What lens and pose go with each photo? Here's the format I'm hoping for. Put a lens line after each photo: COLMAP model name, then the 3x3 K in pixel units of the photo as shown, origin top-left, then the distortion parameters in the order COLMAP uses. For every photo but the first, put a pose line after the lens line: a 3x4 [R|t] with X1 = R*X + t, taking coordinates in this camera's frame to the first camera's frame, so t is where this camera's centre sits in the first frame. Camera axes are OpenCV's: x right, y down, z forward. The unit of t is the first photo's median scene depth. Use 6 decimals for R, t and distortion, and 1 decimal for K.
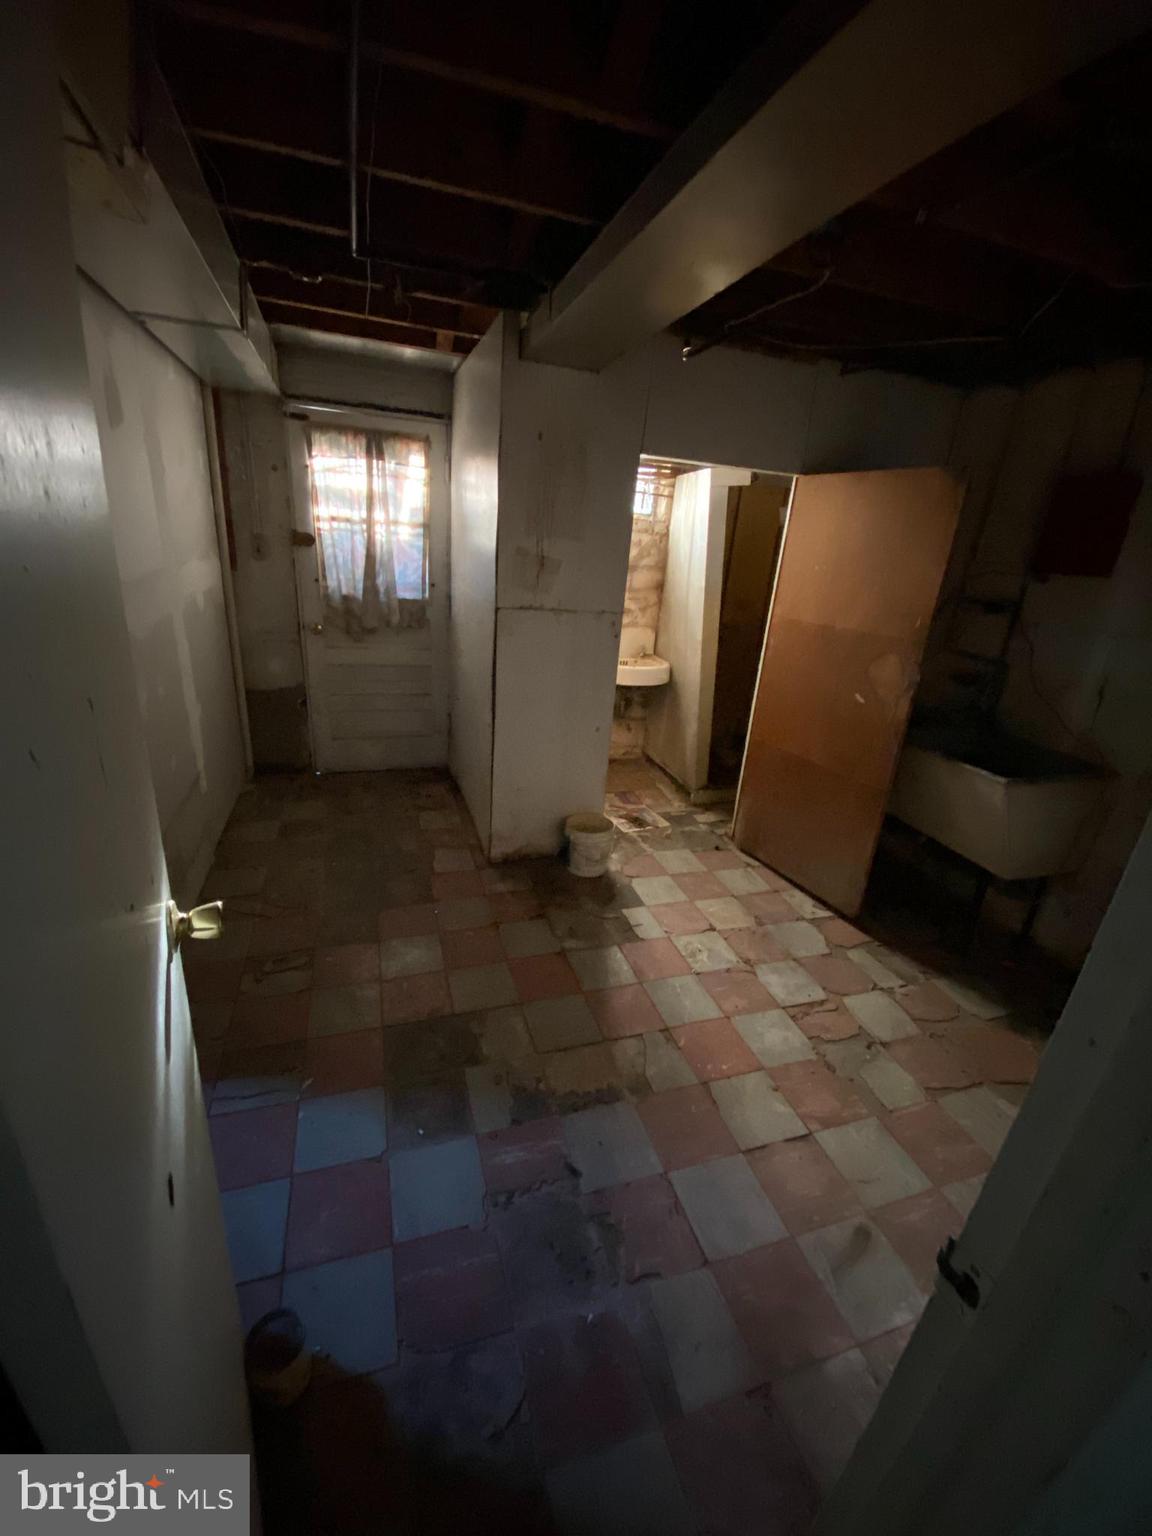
lens RADIAL K [[620.4, 0, 573.9], [0, 620.4, 766.2], [0, 0, 1]] dist [0.011209, -0.015895]
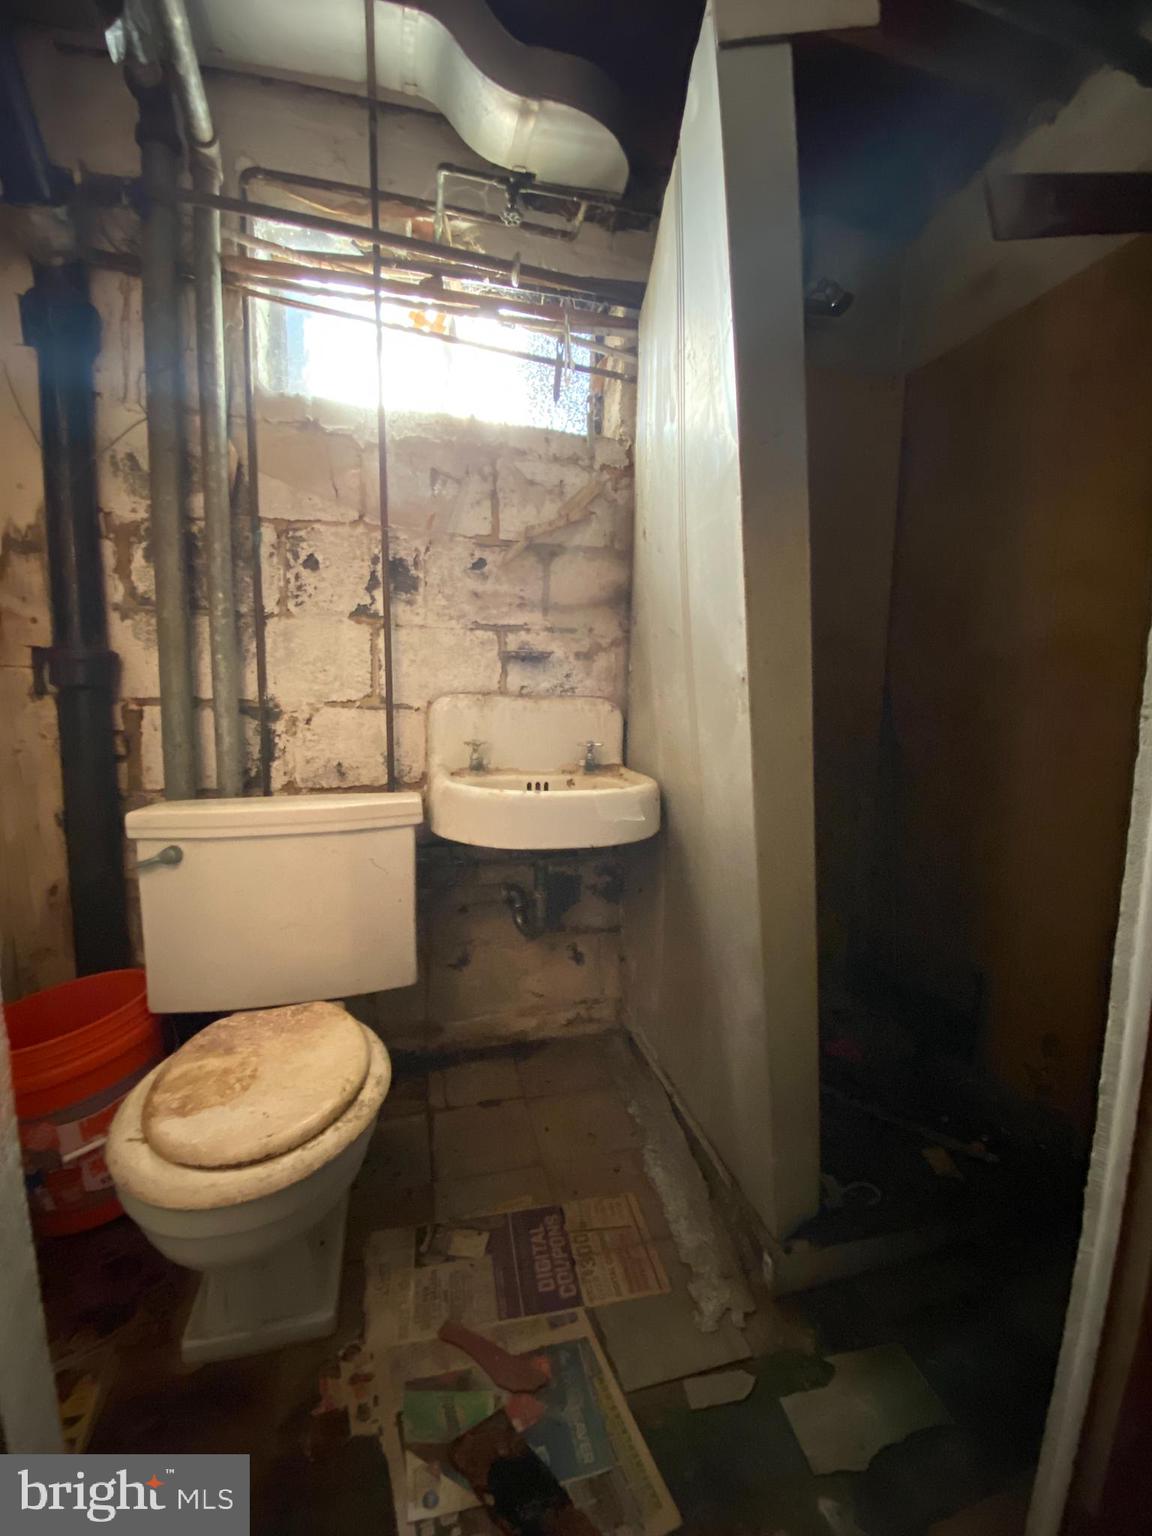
lens RADIAL K [[620.4, 0, 573.9], [0, 620.4, 766.2], [0, 0, 1]] dist [0.011209, -0.015895]
pose [[0.997190, -0.049553, -0.056181, 0.126748], [0.034050, 0.967833, -0.249279, -0.087765], [0.066726, 0.246665, 0.966801, 0.653304]]
